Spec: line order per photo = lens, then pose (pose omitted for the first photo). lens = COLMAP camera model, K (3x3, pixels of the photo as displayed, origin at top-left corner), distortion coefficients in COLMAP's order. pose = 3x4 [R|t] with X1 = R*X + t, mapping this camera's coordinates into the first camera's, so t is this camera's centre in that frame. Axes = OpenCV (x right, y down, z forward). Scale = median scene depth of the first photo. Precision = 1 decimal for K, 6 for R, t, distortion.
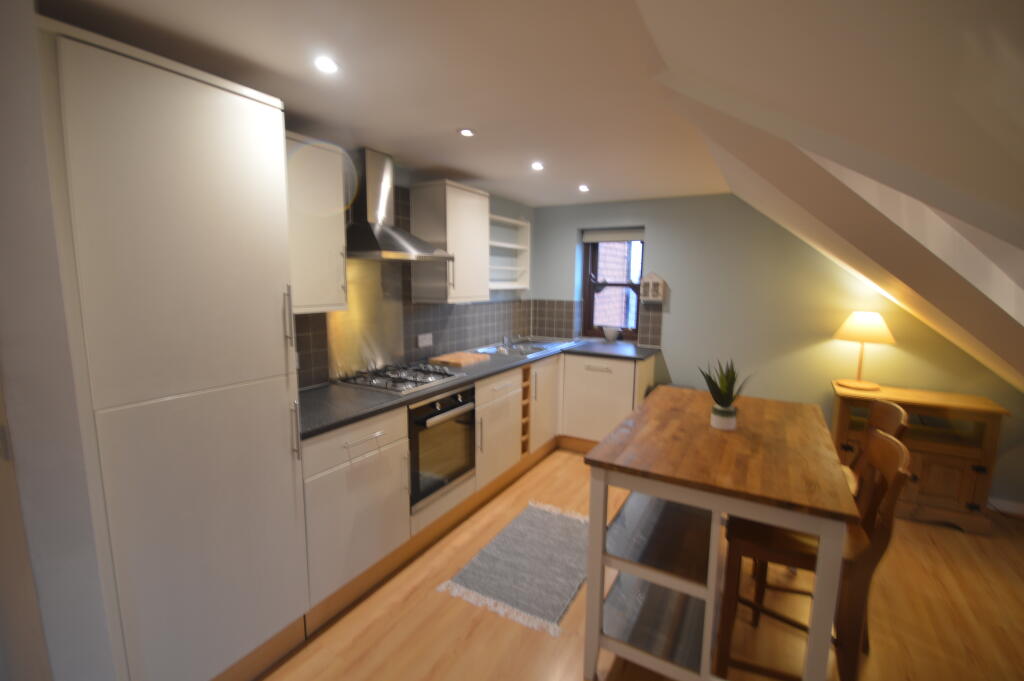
lens RADIAL K [[456.7, 0, 512.2], [0, 456.7, 339.9], [0, 0, 1]] dist [0.002236, 0.000167]
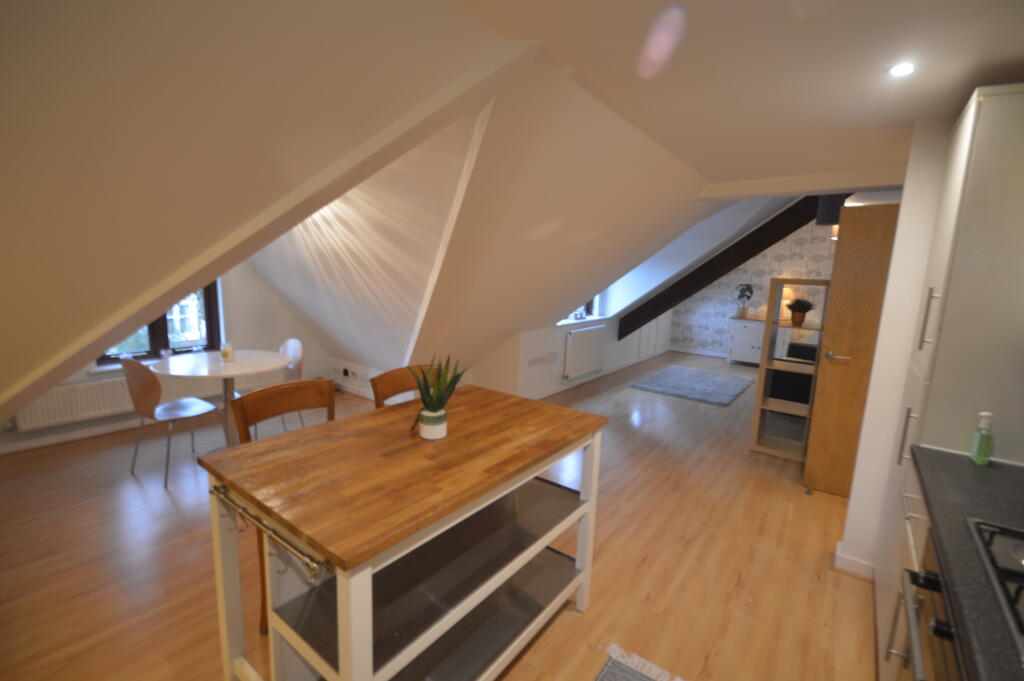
lens RADIAL K [[456.7, 0, 509.2], [0, 456.7, 342.6], [0, 0, 1]] dist [0.002236, 0.000167]
pose [[-0.989656, -0.061780, 0.129473, 0.220972], [-0.020636, 0.954439, 0.297691, -0.225954], [-0.141966, 0.291940, -0.945842, 1.718036]]
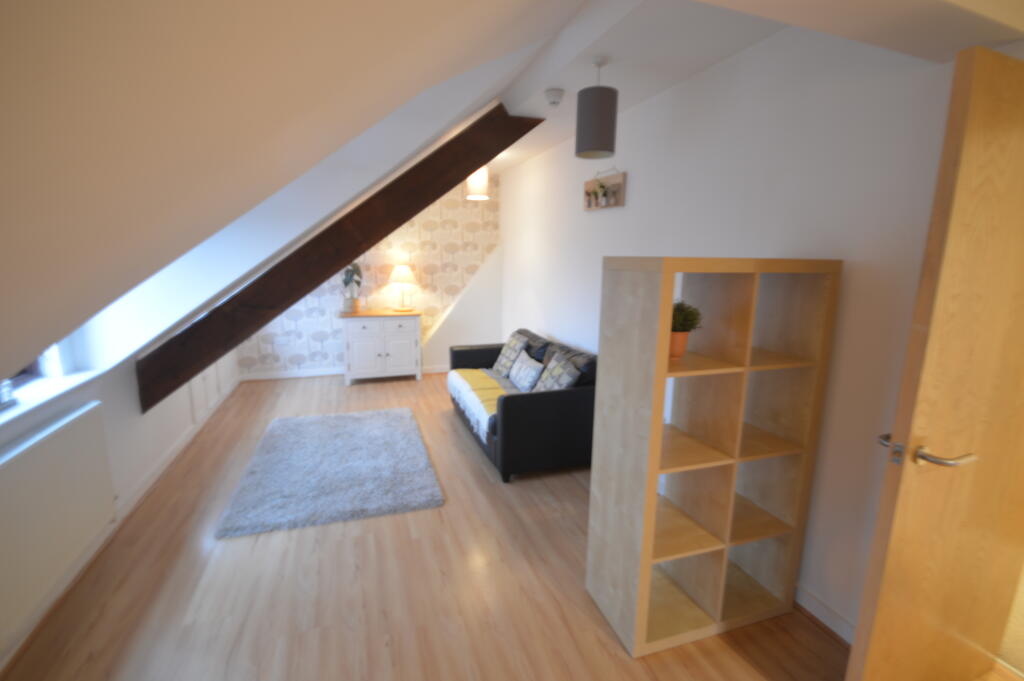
lens RADIAL K [[456.7, 0, 513.7], [0, 456.7, 344.9], [0, 0, 1]] dist [0.002236, 0.000167]
pose [[-0.658192, 0.136764, -0.740324, 0.179126], [-0.122625, 0.950754, 0.284658, -0.122366], [0.742797, 0.278142, -0.609008, 0.947906]]
